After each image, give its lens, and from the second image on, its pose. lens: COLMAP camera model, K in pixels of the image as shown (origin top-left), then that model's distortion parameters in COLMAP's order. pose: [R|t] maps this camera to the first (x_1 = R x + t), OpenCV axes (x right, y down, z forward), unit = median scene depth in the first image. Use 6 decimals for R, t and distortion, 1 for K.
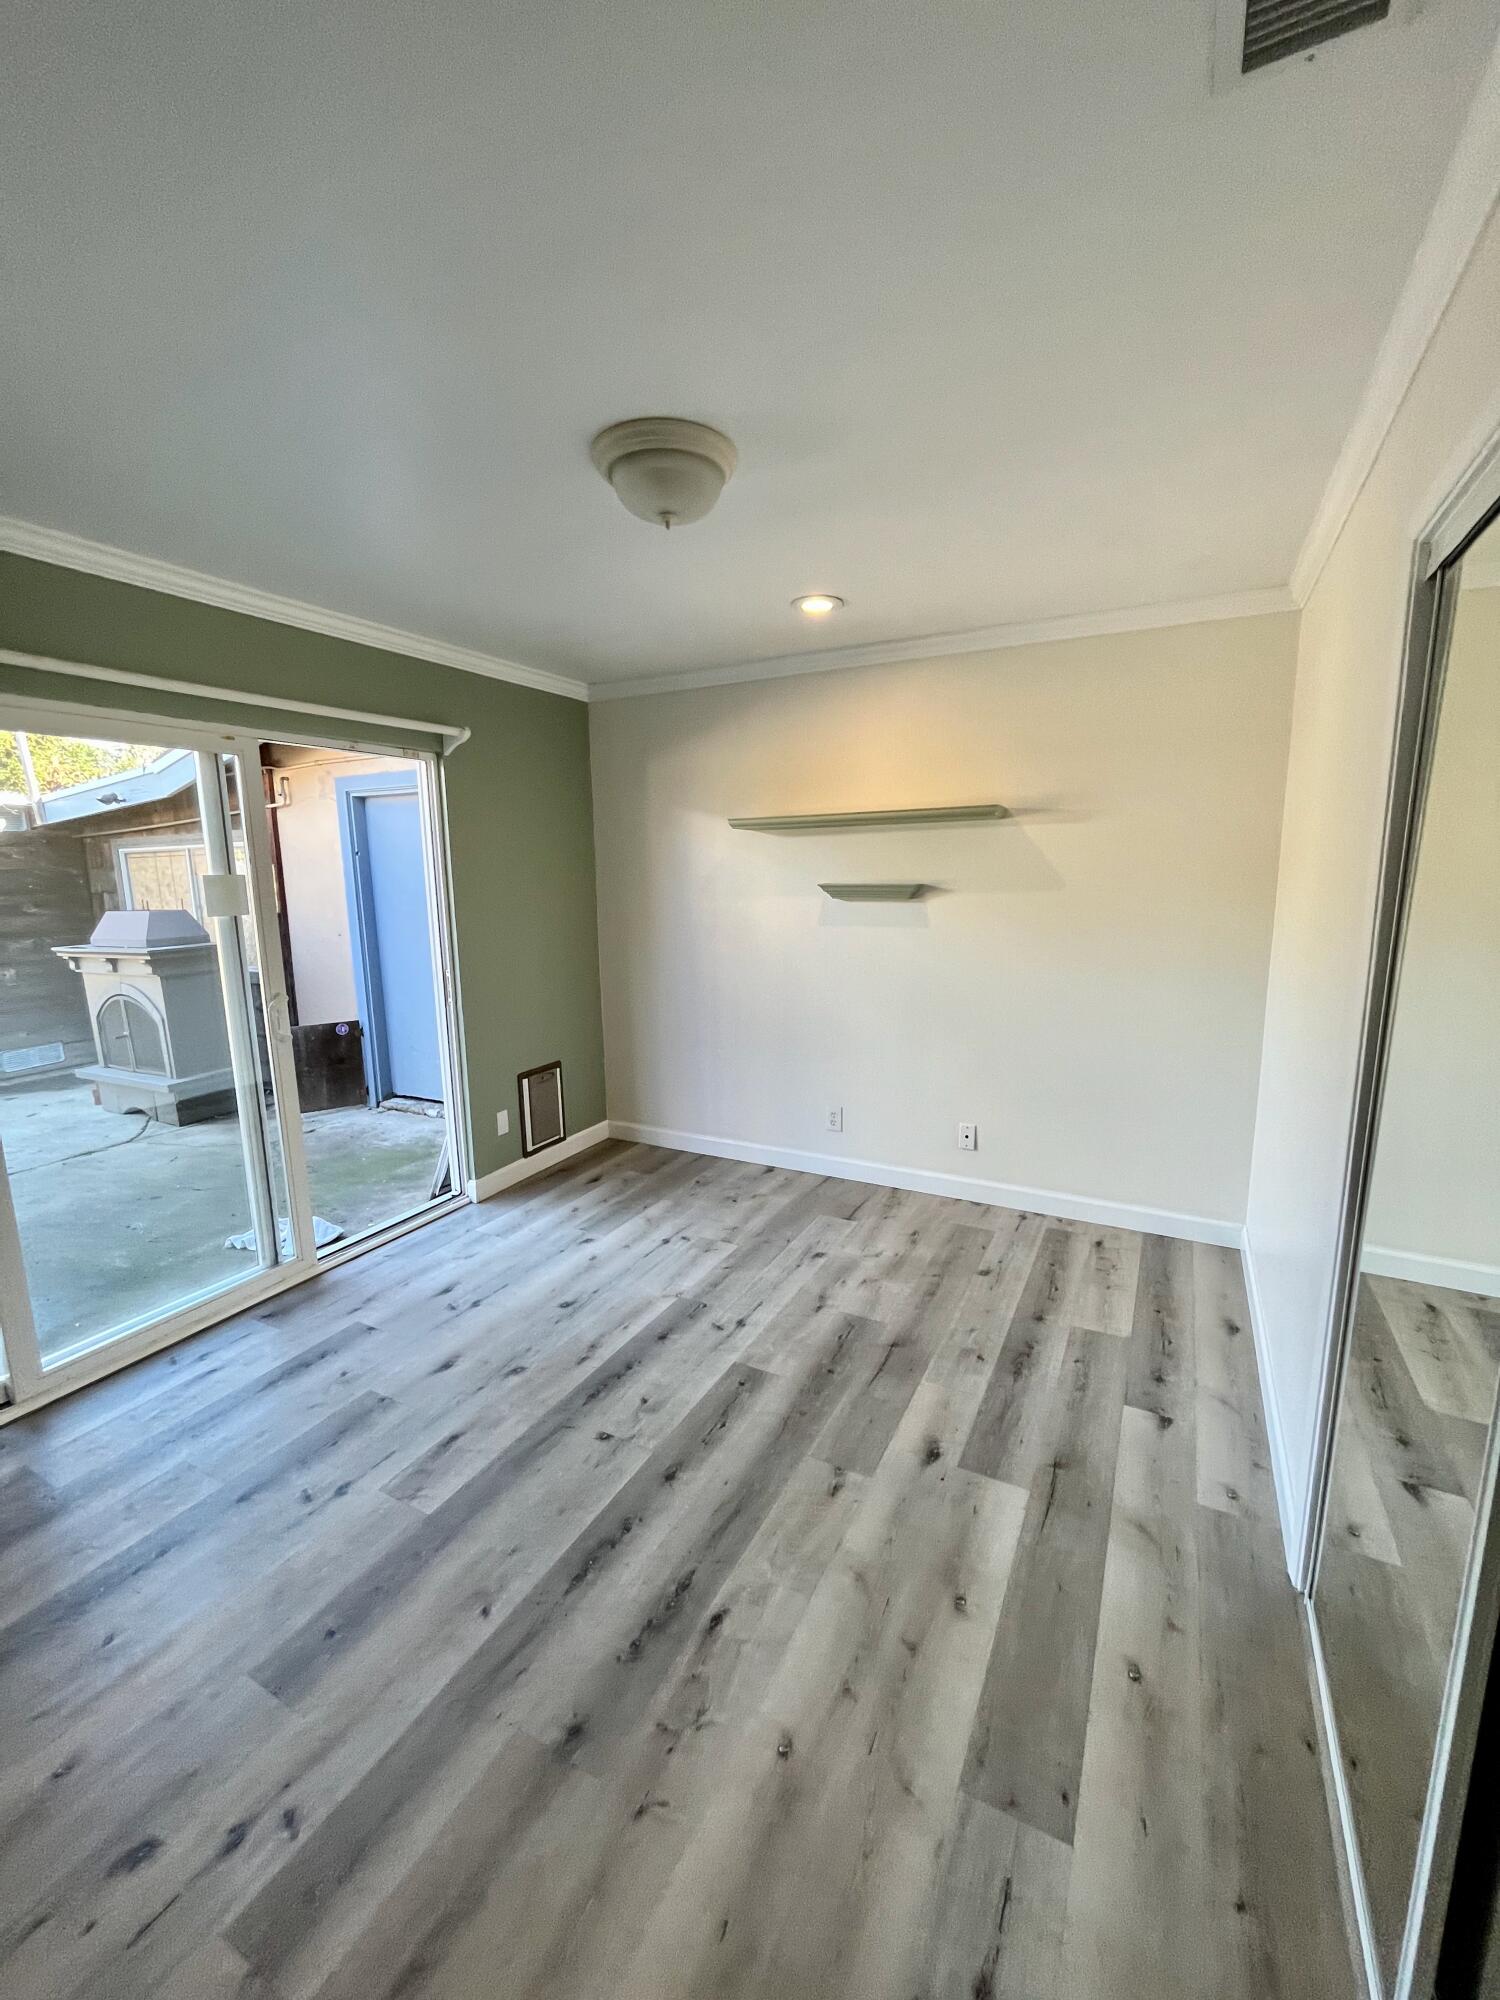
lens RADIAL K [[805.2, 0, 750.0], [0, 805.2, 1000.0], [0, 0, 1]] dist [0.000638, 0.000001]
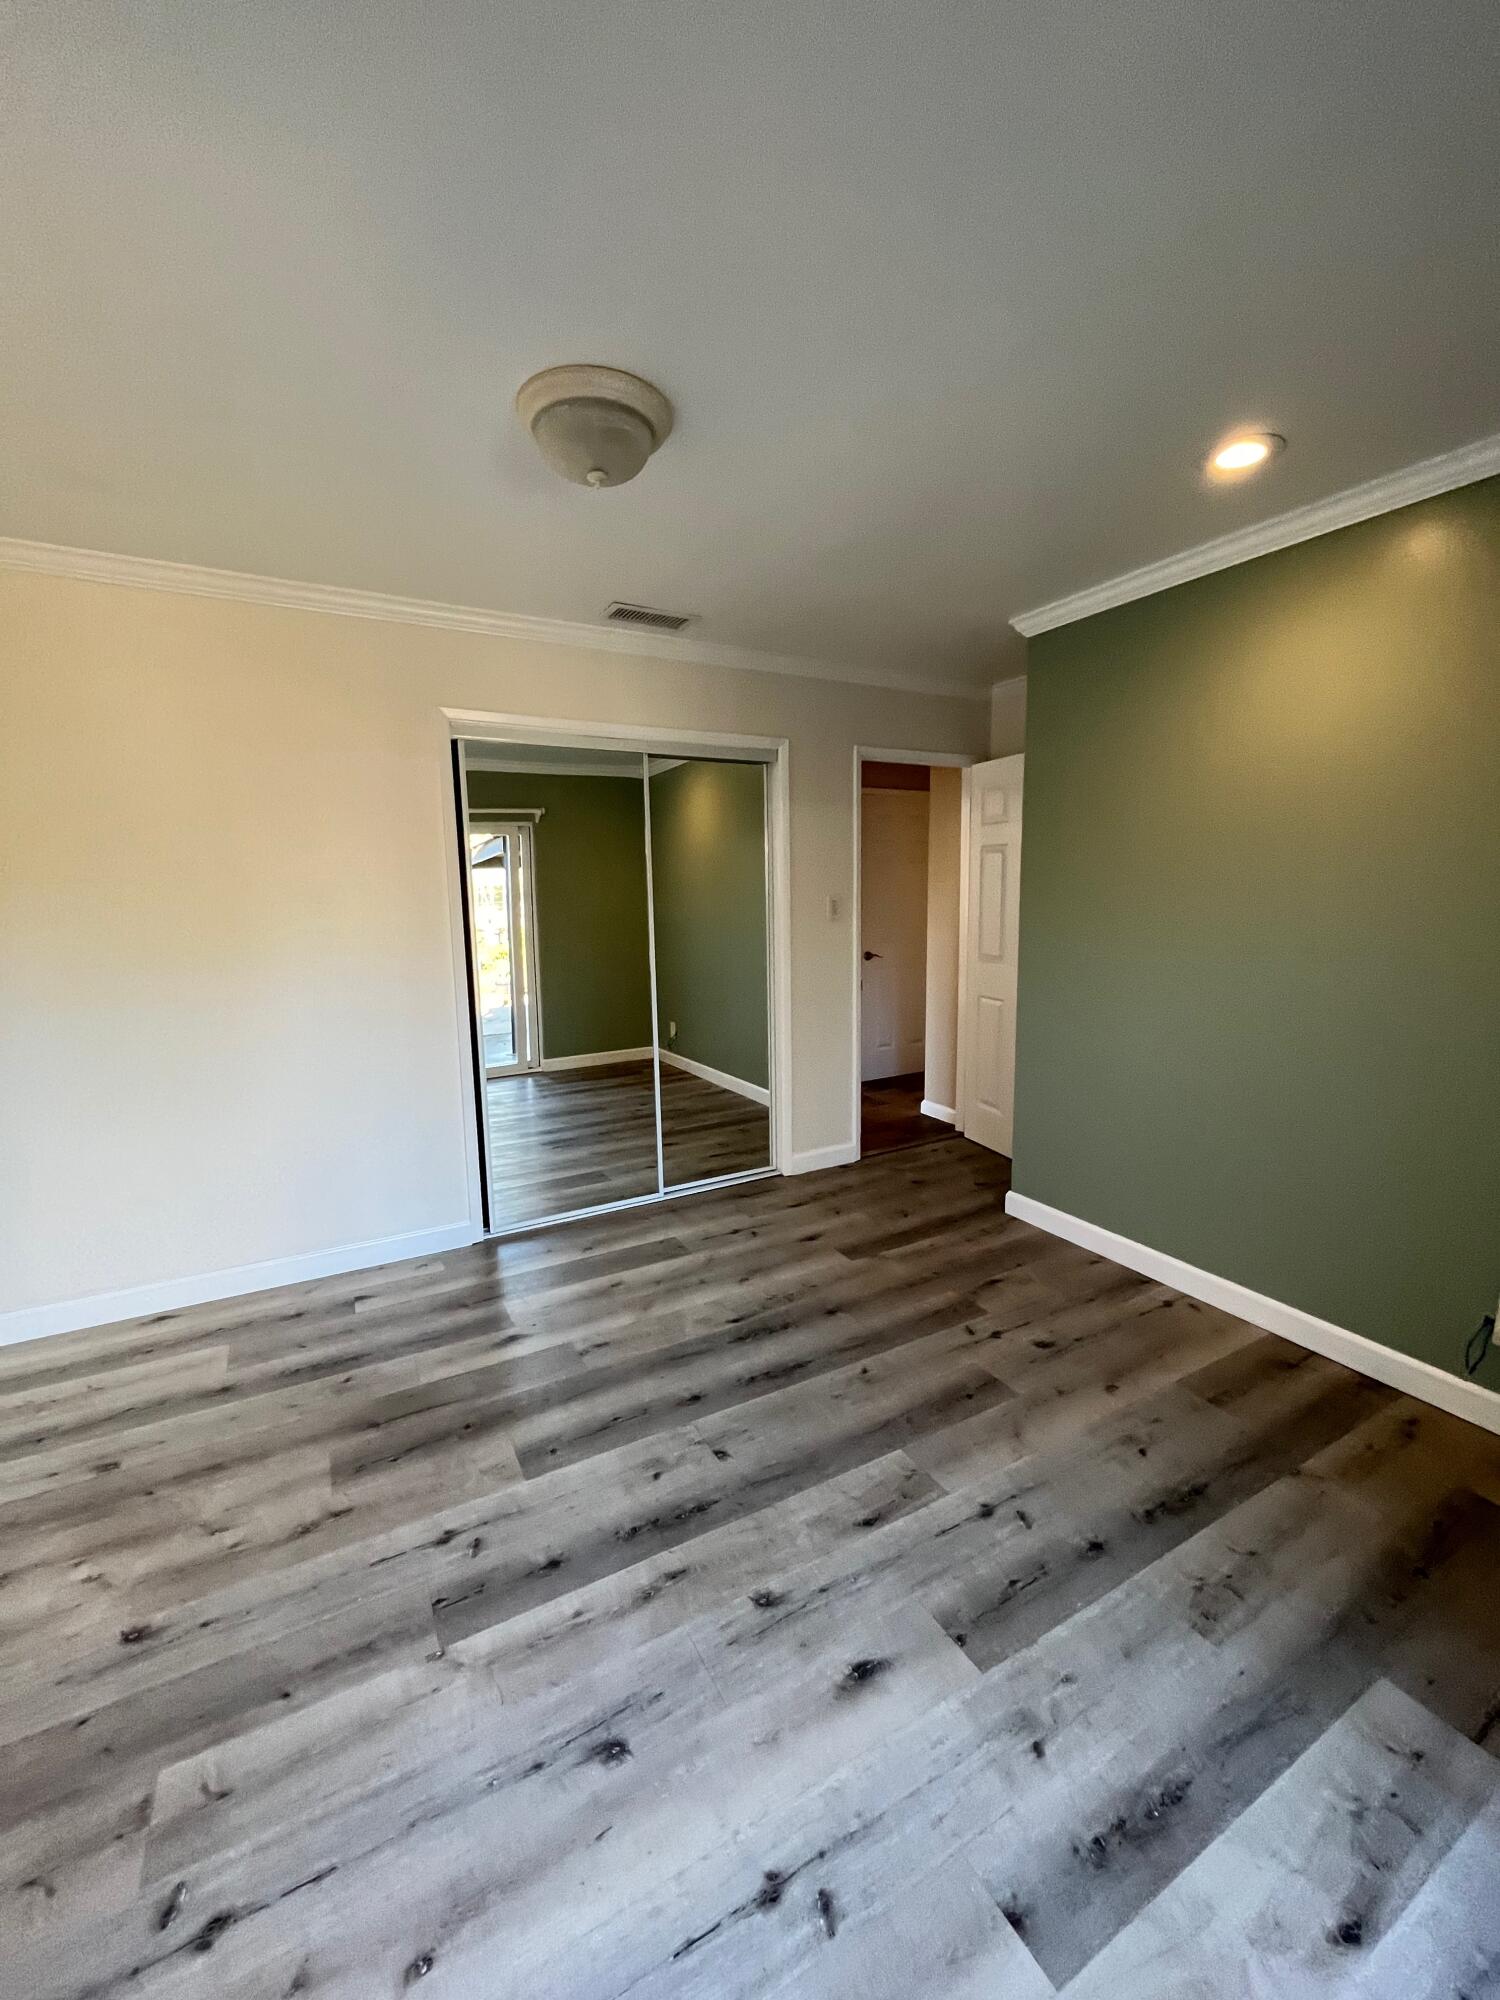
lens RADIAL K [[805.2, 0, 750.0], [0, 805.2, 1000.0], [0, 0, 1]] dist [0.000638, 0.000001]
pose [[-0.834780, -0.055644, 0.547765, -0.646749], [0.111775, 0.957036, 0.267561, -0.196380], [-0.539119, 0.284581, -0.792695, 1.470072]]
